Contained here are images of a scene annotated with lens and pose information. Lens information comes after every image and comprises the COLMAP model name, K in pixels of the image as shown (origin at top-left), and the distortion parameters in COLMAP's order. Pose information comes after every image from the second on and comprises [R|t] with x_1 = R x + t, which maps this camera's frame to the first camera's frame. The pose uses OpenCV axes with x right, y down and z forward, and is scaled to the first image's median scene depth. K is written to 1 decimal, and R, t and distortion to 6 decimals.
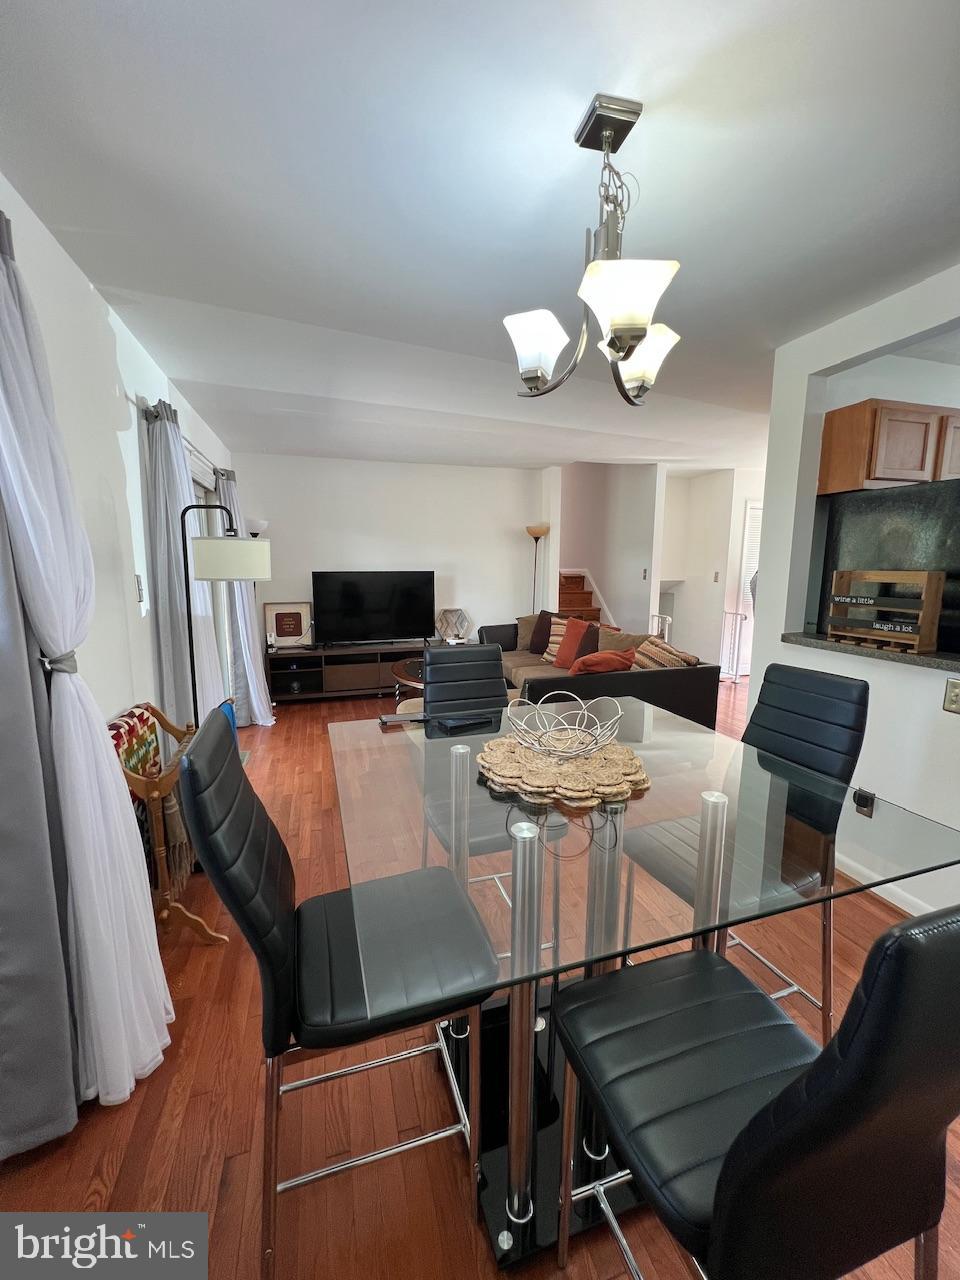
lens RADIAL K [[509.5, 0, 475.6], [0, 509.5, 641.0], [0, 0, 1]] dist [0.001472, 0.000095]
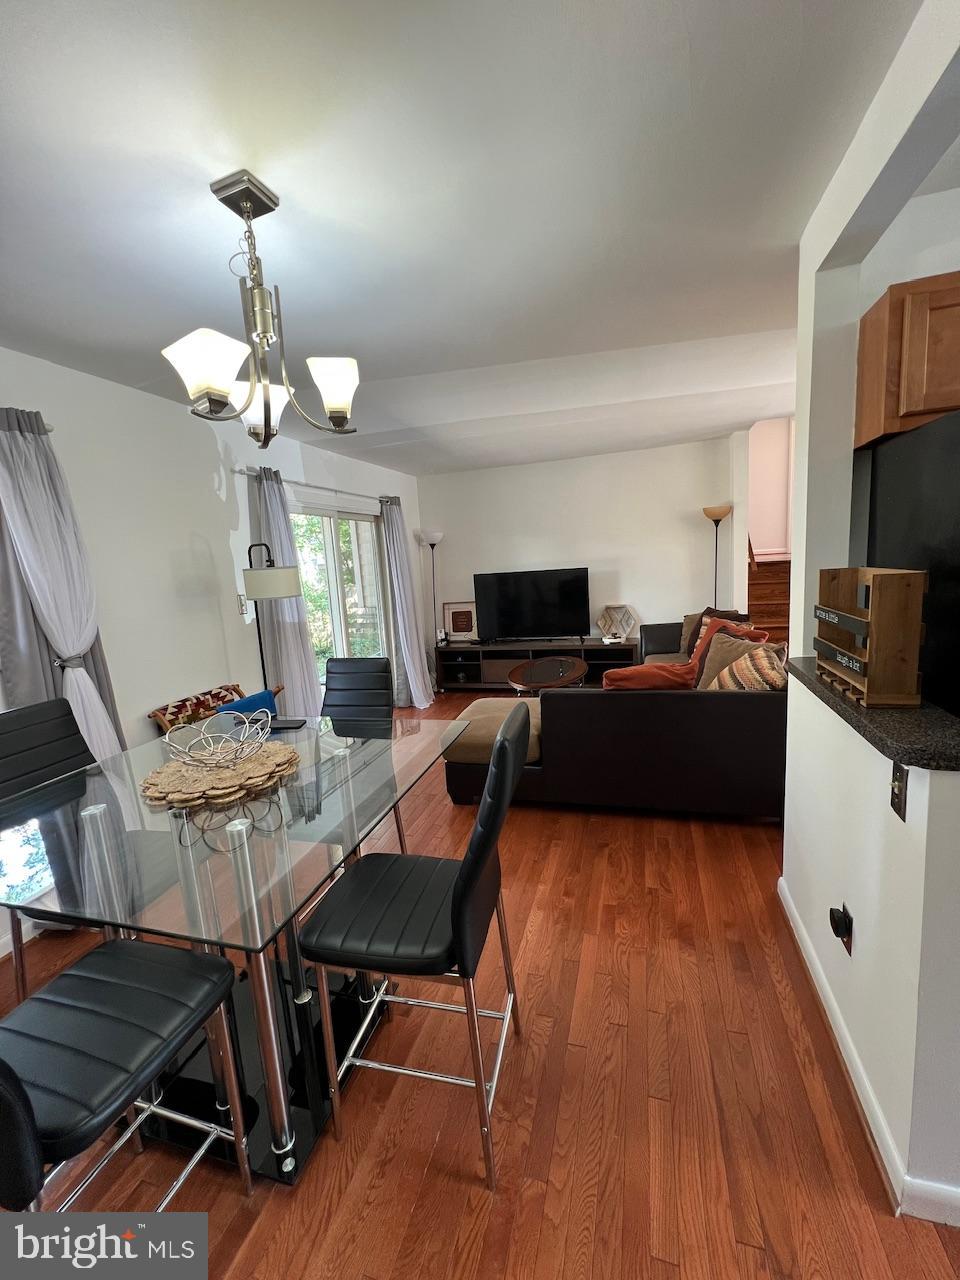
lens RADIAL K [[509.5, 0, 481.6], [0, 509.5, 638.6], [0, 0, 1]] dist [0.001472, 0.000095]
pose [[0.822413, 0.027733, -0.568215, 0.316348], [-0.016003, 0.999544, 0.025623, -0.024528], [0.568666, -0.011980, 0.822481, 0.090903]]
